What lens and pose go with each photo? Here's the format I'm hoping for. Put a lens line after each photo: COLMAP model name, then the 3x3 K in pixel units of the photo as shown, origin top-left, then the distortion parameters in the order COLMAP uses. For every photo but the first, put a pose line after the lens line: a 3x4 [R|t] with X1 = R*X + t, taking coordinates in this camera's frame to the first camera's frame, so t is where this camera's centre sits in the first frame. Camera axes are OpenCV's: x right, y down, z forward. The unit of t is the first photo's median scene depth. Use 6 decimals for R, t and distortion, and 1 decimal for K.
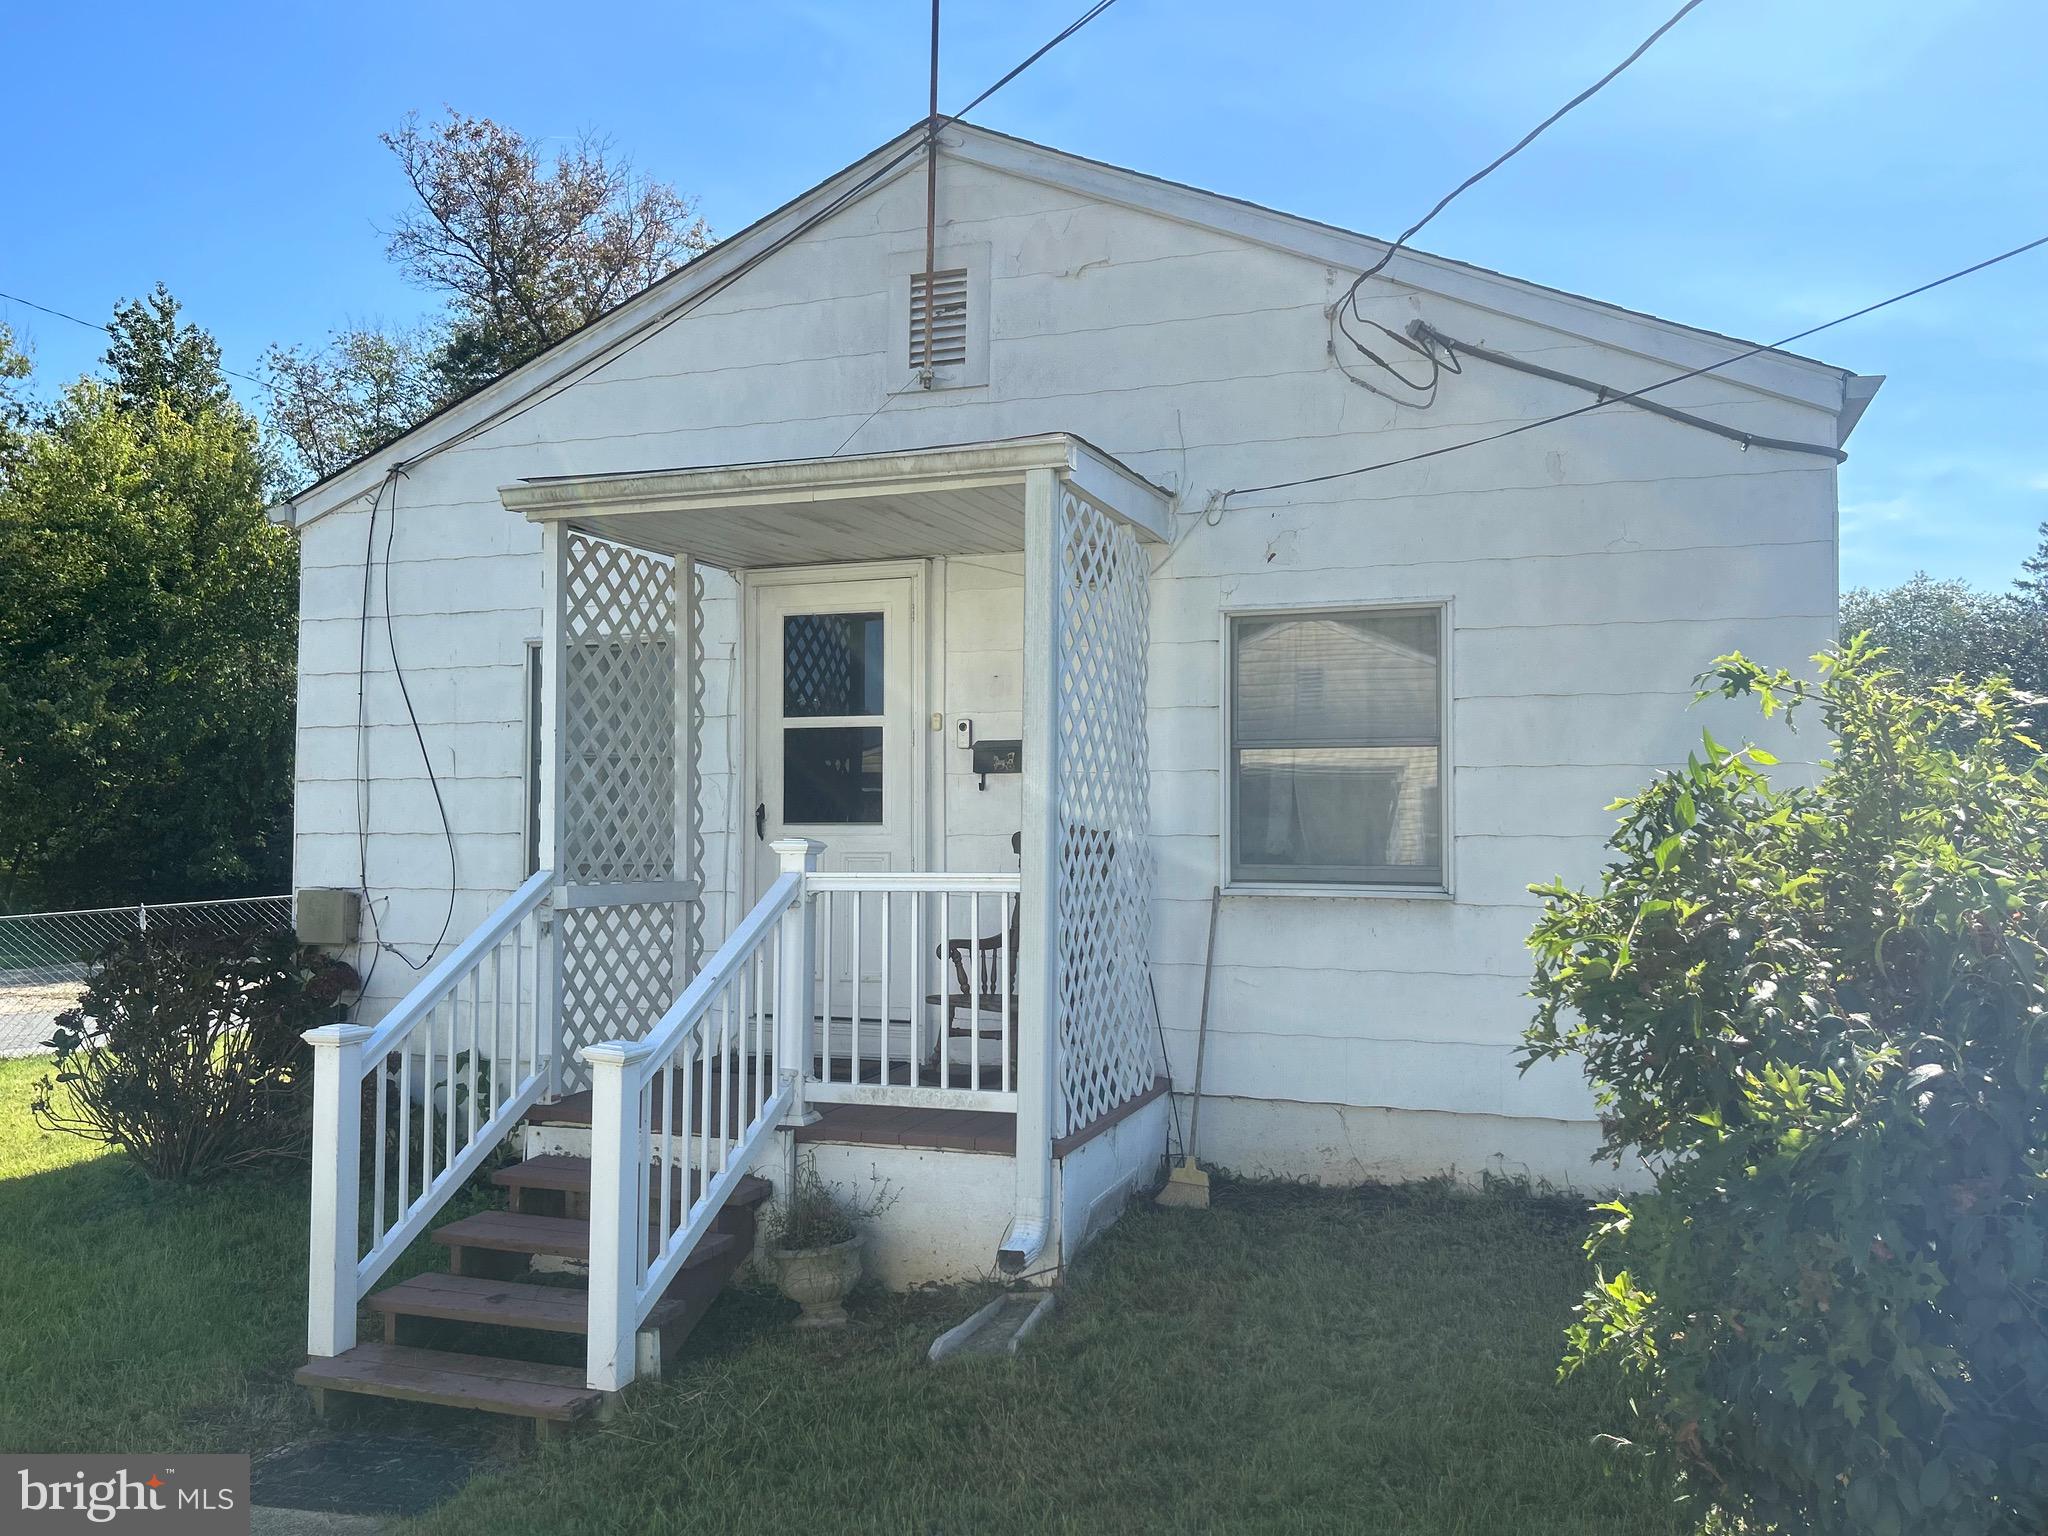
lens RADIAL K [[1531.8, 0, 1024.8], [0, 1531.8, 776.1], [0, 0, 1]] dist [0.076410, -0.099910]
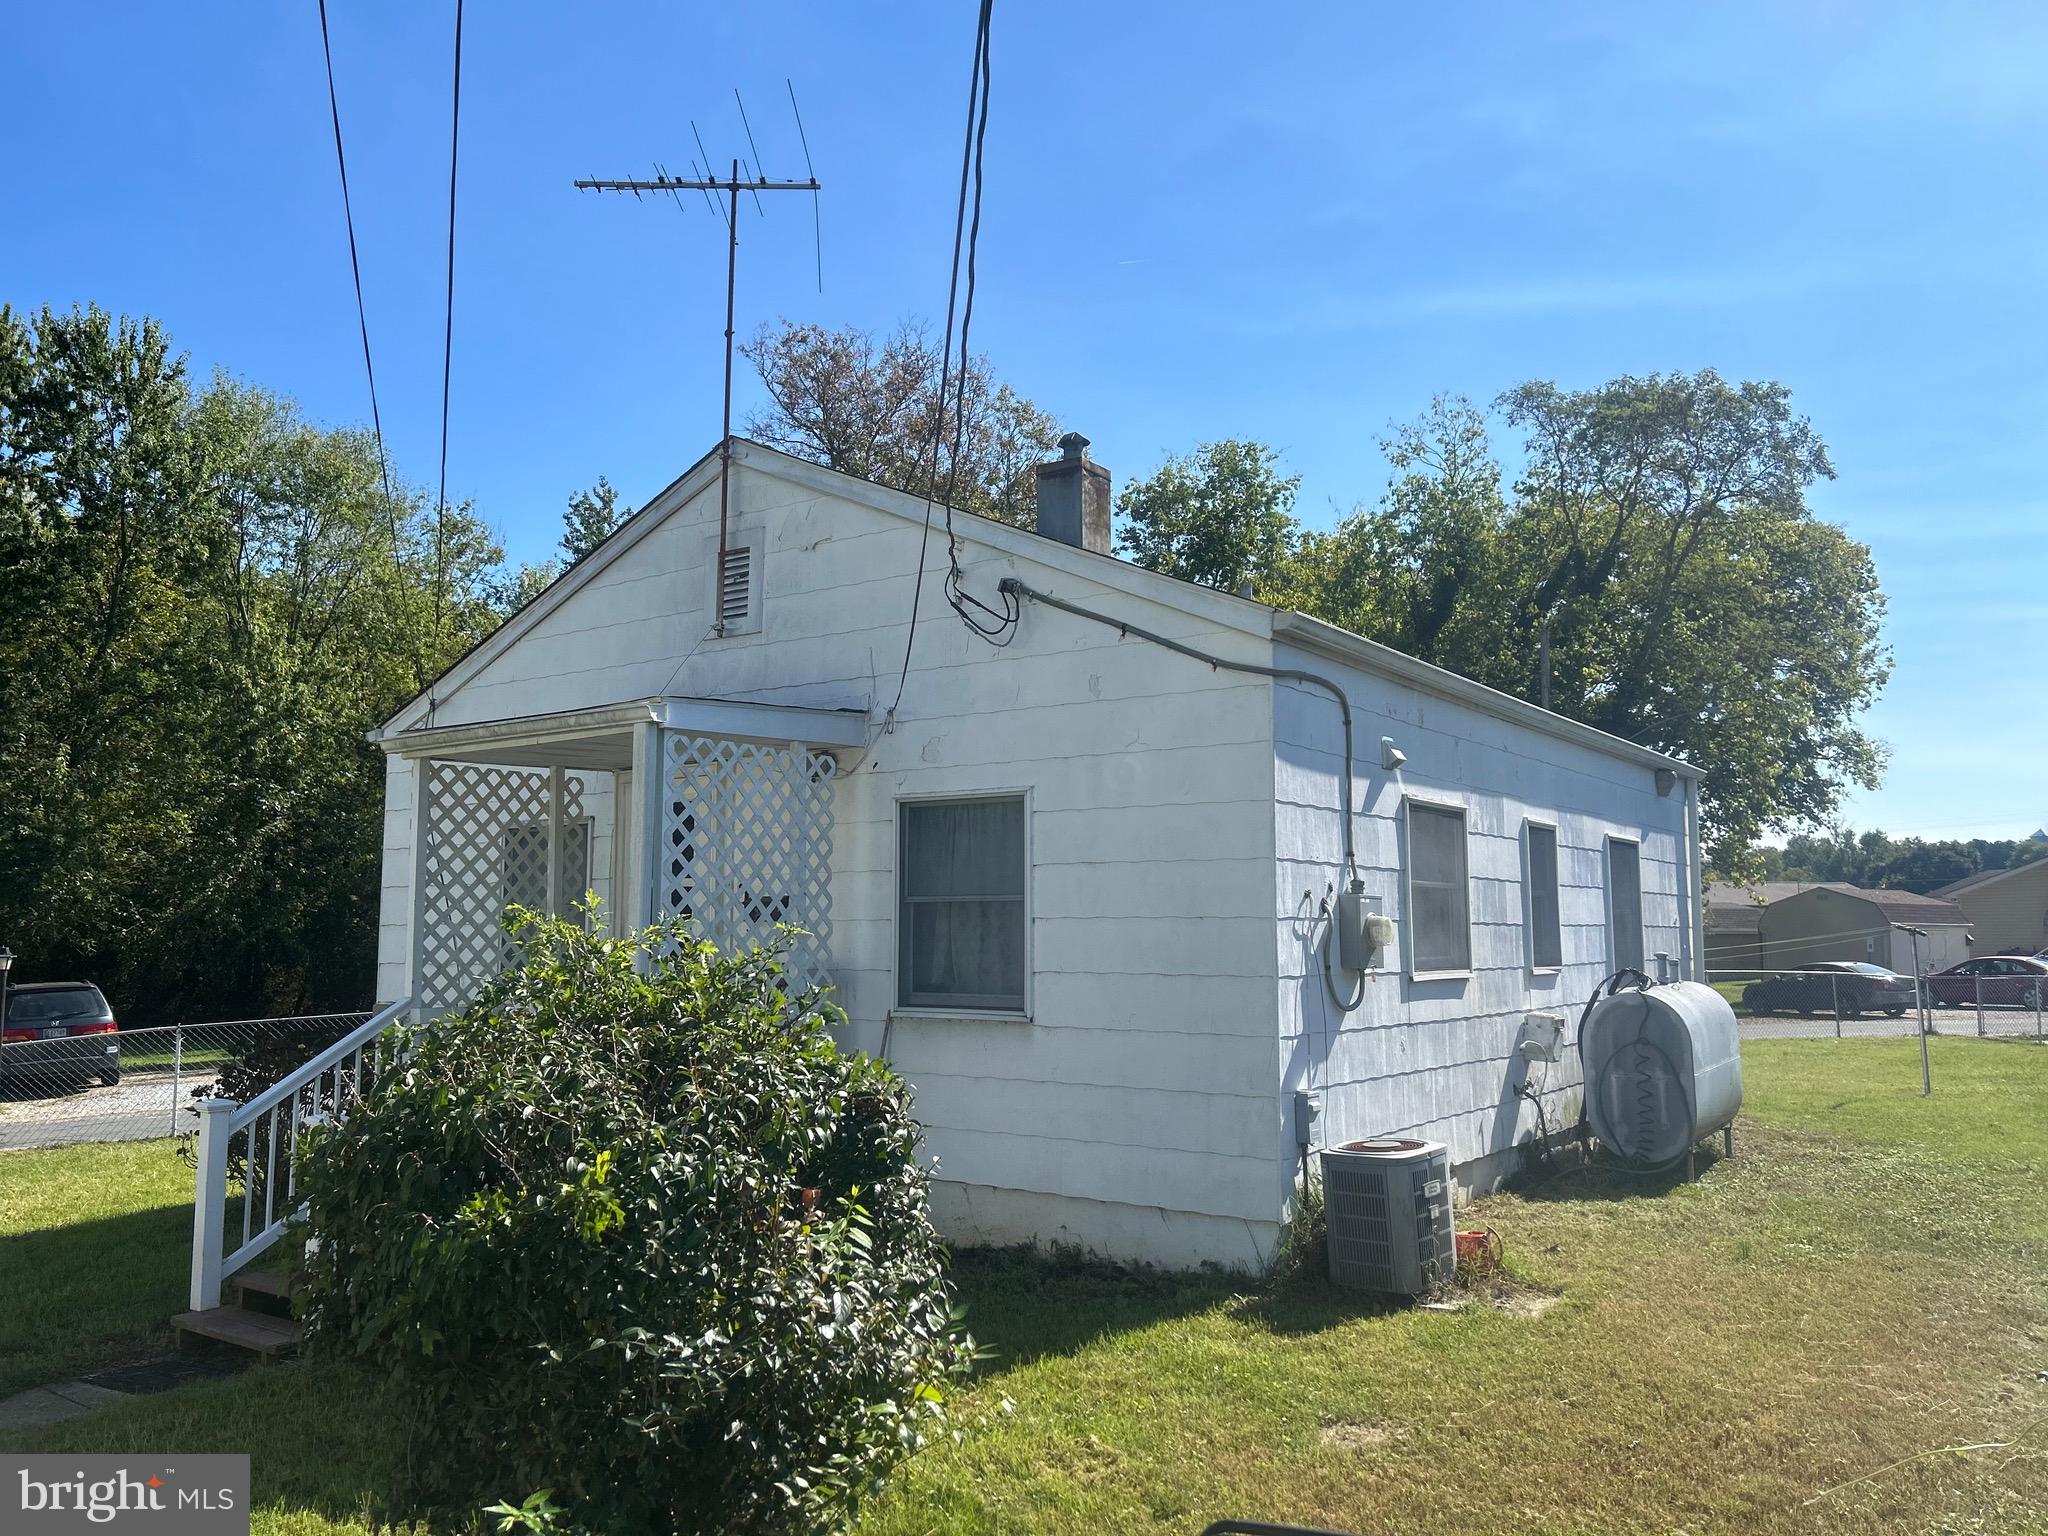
lens RADIAL K [[1531.8, 0, 1024.8], [0, 1531.8, 776.1], [0, 0, 1]] dist [0.076410, -0.099910]
pose [[0.957919, -0.033406, -0.285090, 0.652408], [0.015798, 0.997835, -0.063842, -0.043584], [0.286605, 0.056651, 0.956372, -0.239455]]
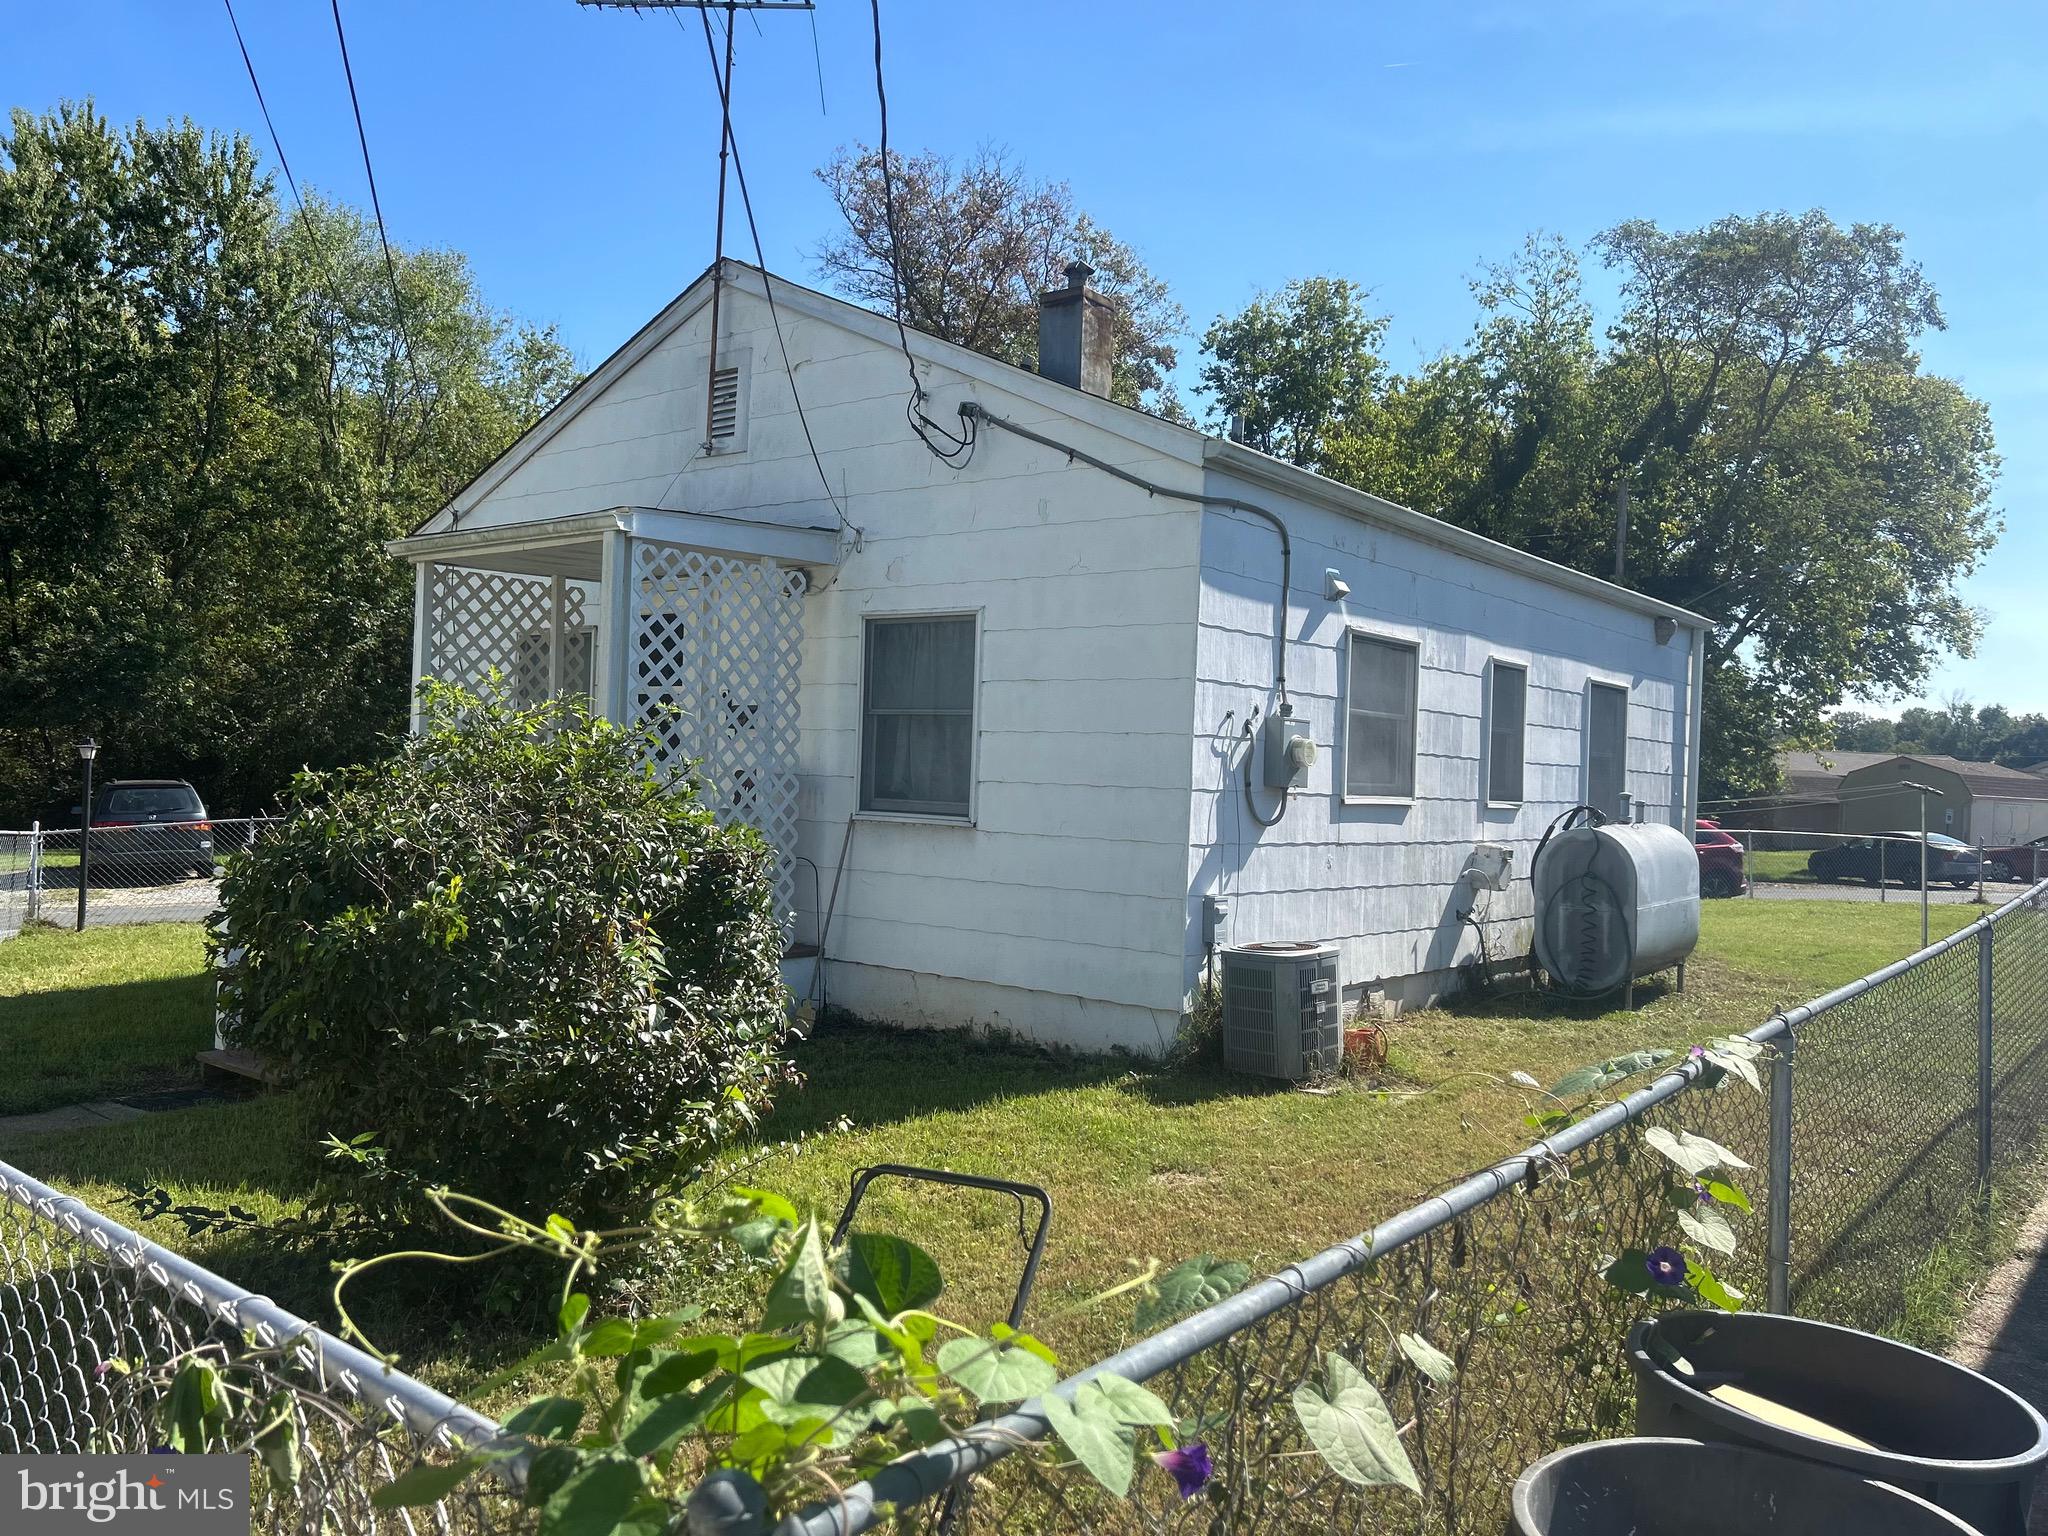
lens RADIAL K [[1531.8, 0, 1024.8], [0, 1531.8, 776.1], [0, 0, 1]] dist [0.076410, -0.099910]
pose [[0.939168, 0.030337, -0.342117, 0.796763], [-0.019265, 0.999176, 0.035717, -0.014896], [0.342918, -0.026953, 0.938978, -0.270847]]
